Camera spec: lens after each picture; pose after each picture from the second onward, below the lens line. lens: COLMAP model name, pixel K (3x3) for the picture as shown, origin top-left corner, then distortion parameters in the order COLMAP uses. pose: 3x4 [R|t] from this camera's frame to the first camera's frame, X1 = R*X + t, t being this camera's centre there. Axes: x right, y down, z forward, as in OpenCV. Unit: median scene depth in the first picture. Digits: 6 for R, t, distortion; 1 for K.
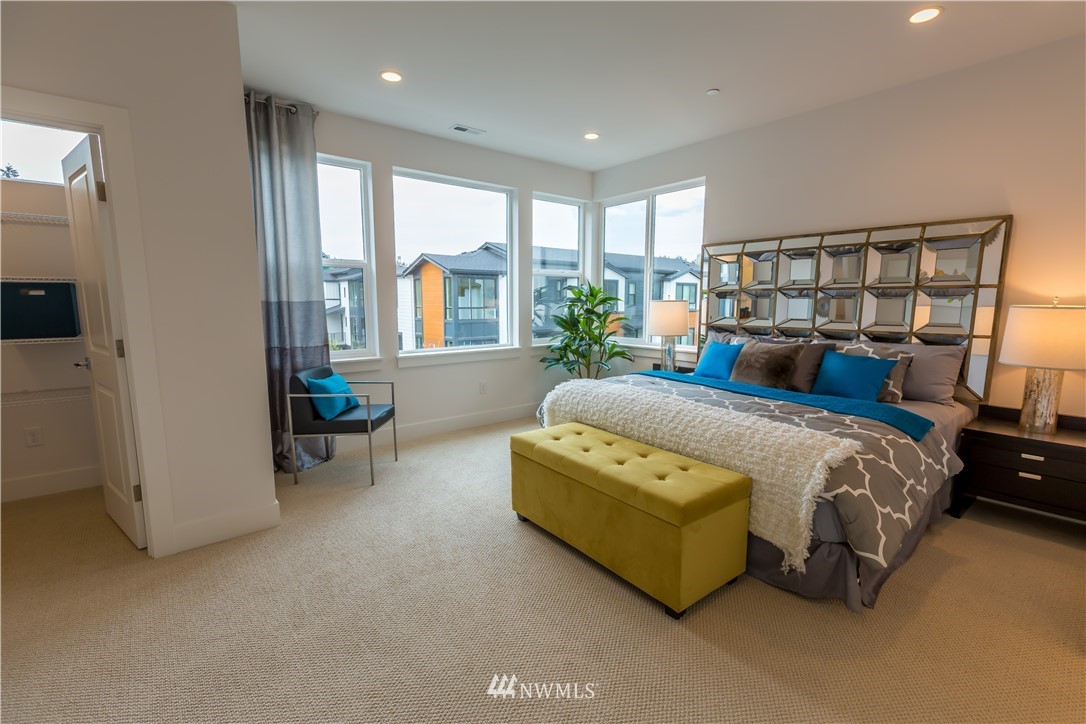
lens RADIAL K [[481.5, 0, 538.5], [0, 481.5, 364.0], [0, 0, 1]] dist [0.000419, -0.000864]
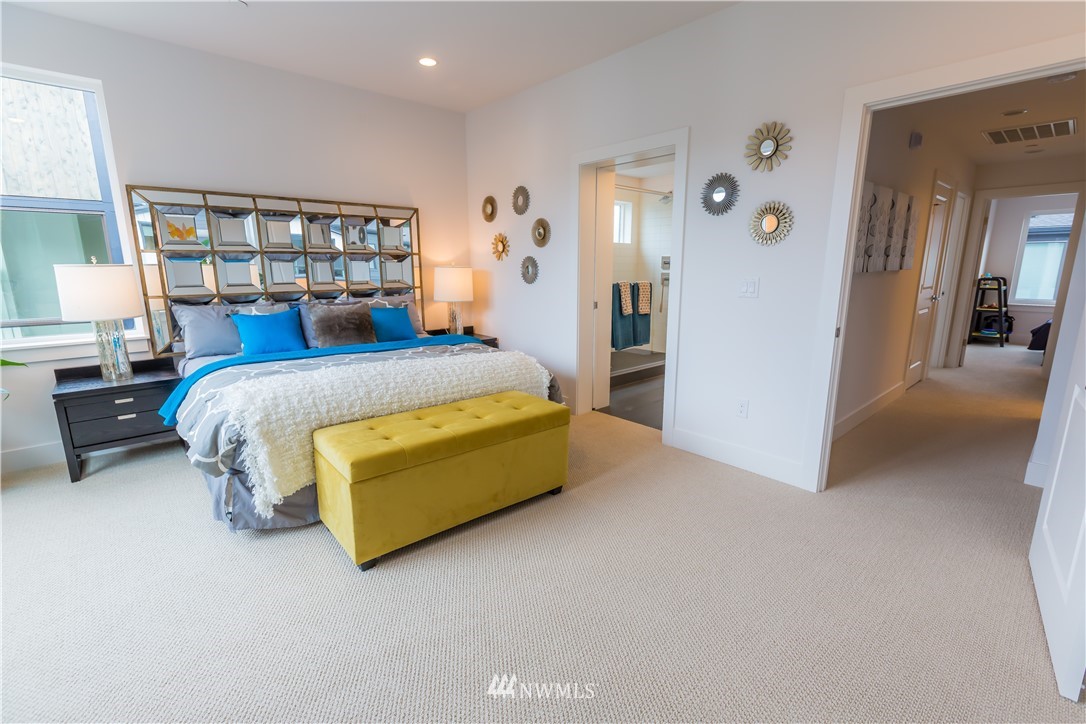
lens RADIAL K [[481.5, 0, 539.9], [0, 481.5, 362.1], [0, 0, 1]] dist [0.000419, -0.000864]
pose [[-0.055102, -0.200967, 0.978047, -0.619579], [0.136563, 0.968813, 0.206764, -0.083427], [-0.989098, 0.144958, -0.025939, 0.642638]]
